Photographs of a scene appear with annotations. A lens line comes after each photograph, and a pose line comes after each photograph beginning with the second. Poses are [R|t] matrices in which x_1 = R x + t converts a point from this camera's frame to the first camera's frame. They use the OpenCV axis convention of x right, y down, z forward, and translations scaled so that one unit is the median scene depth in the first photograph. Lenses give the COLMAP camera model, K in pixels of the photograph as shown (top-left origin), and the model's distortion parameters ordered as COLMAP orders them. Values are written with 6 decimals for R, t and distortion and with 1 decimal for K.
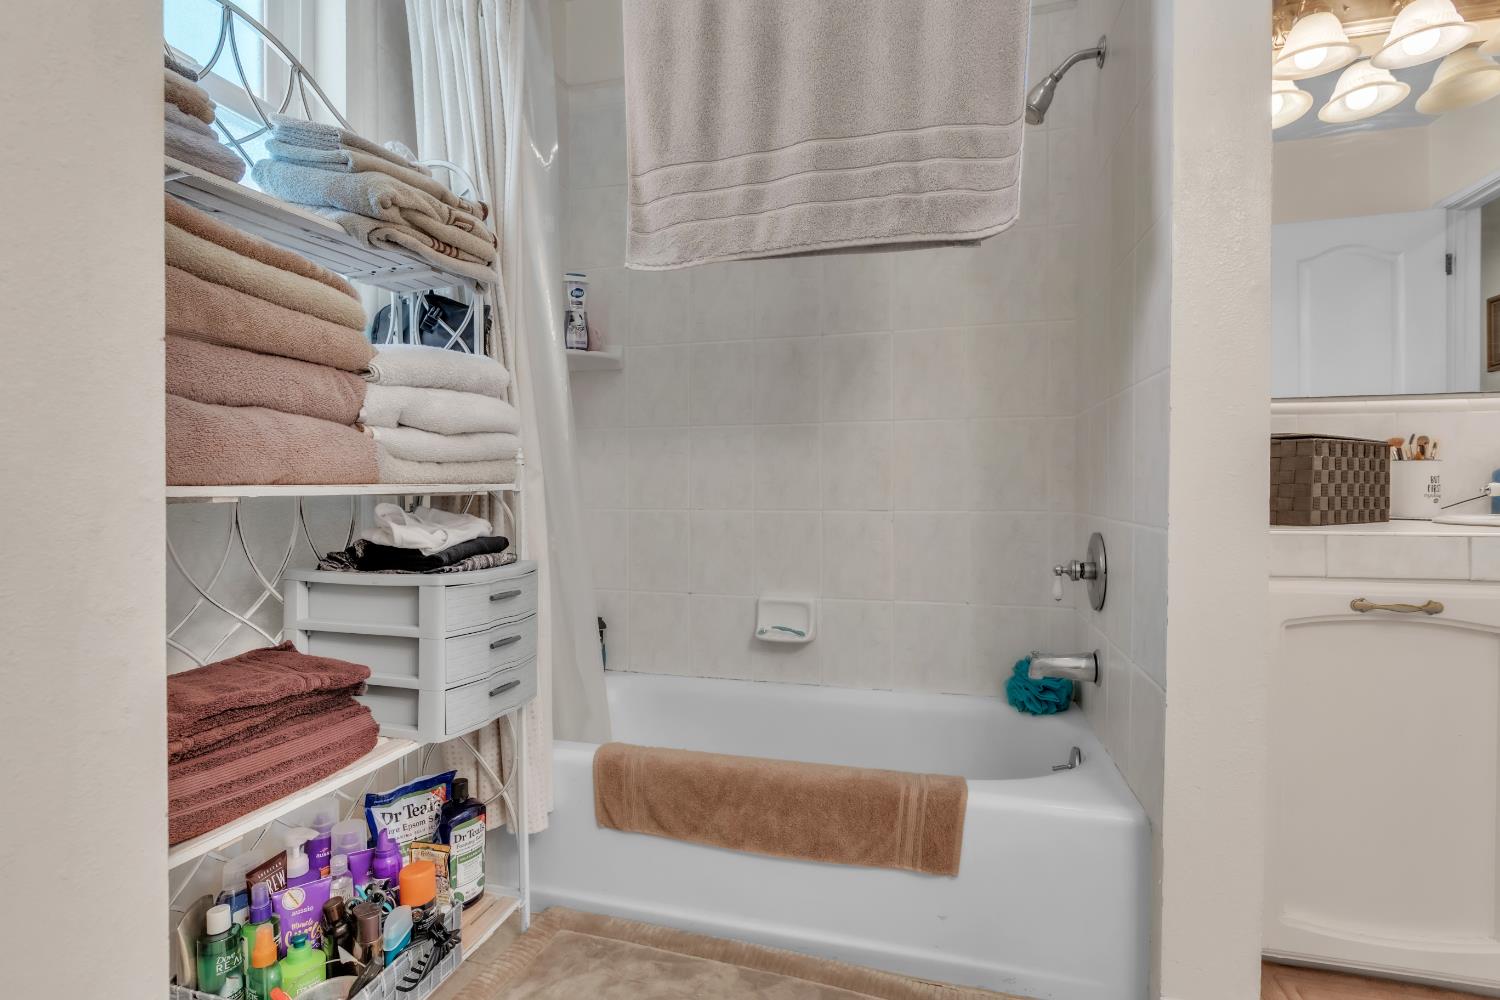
lens RADIAL K [[707.5, 0, 753.8], [0, 707.5, 495.9], [0, 0, 1]] dist [-0.000986, -0.000565]
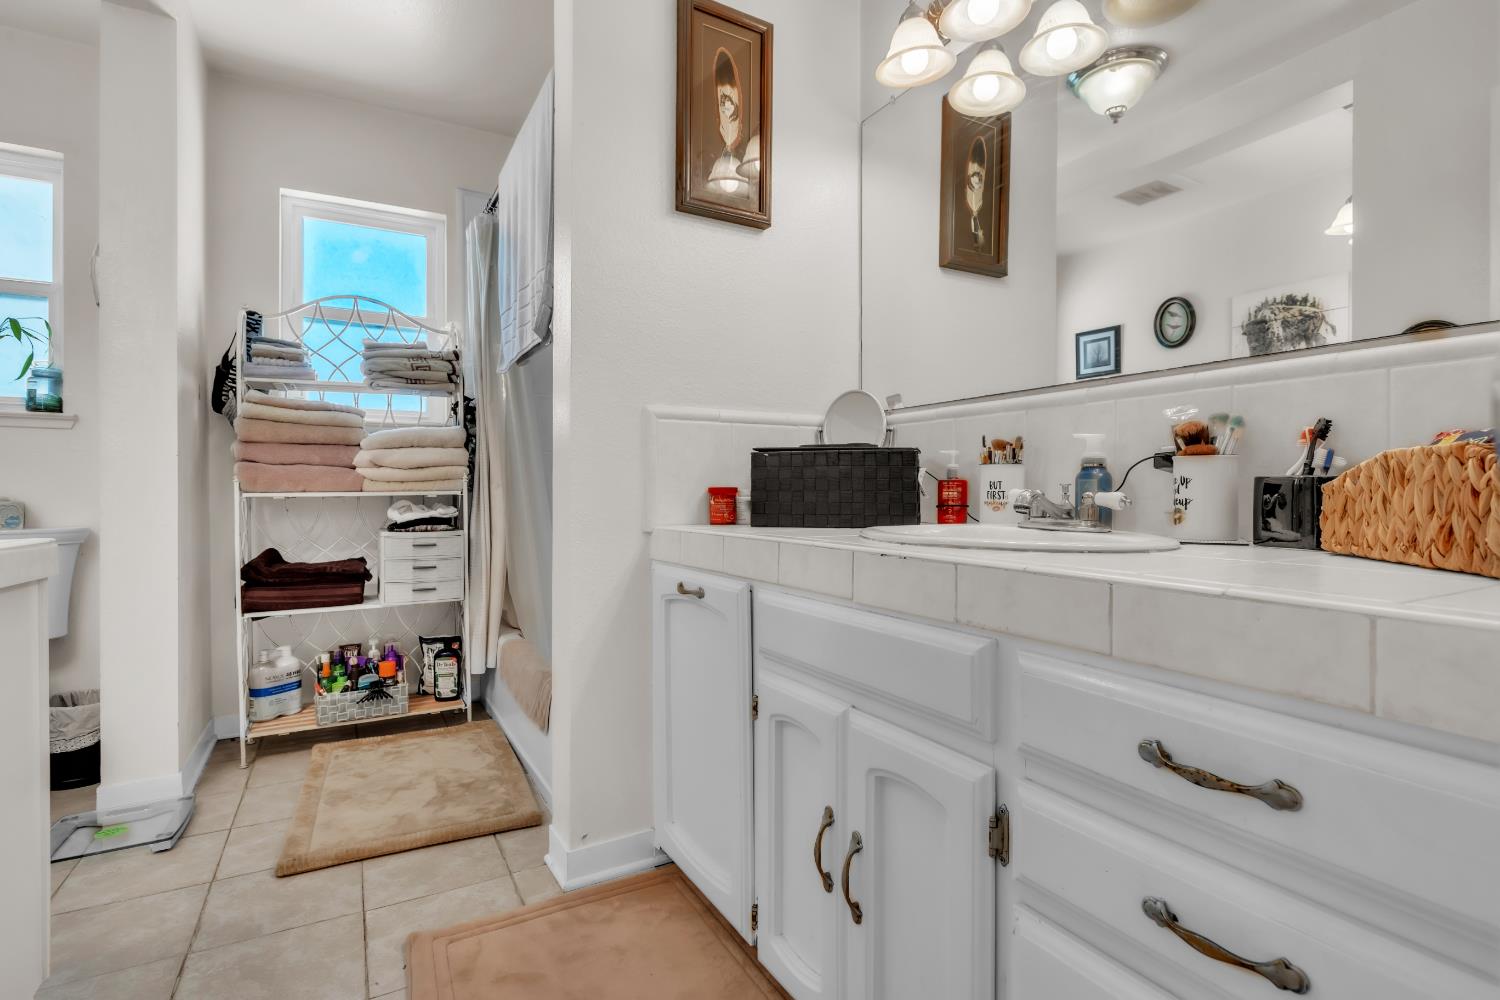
lens RADIAL K [[707.5, 0, 753.8], [0, 707.5, 495.9], [0, 0, 1]] dist [-0.000986, -0.000565]
pose [[0.733662, 0.008894, -0.679457, 1.850271], [-0.007610, 0.999959, 0.004872, -0.022441], [0.679472, 0.001596, 0.733699, 0.128534]]
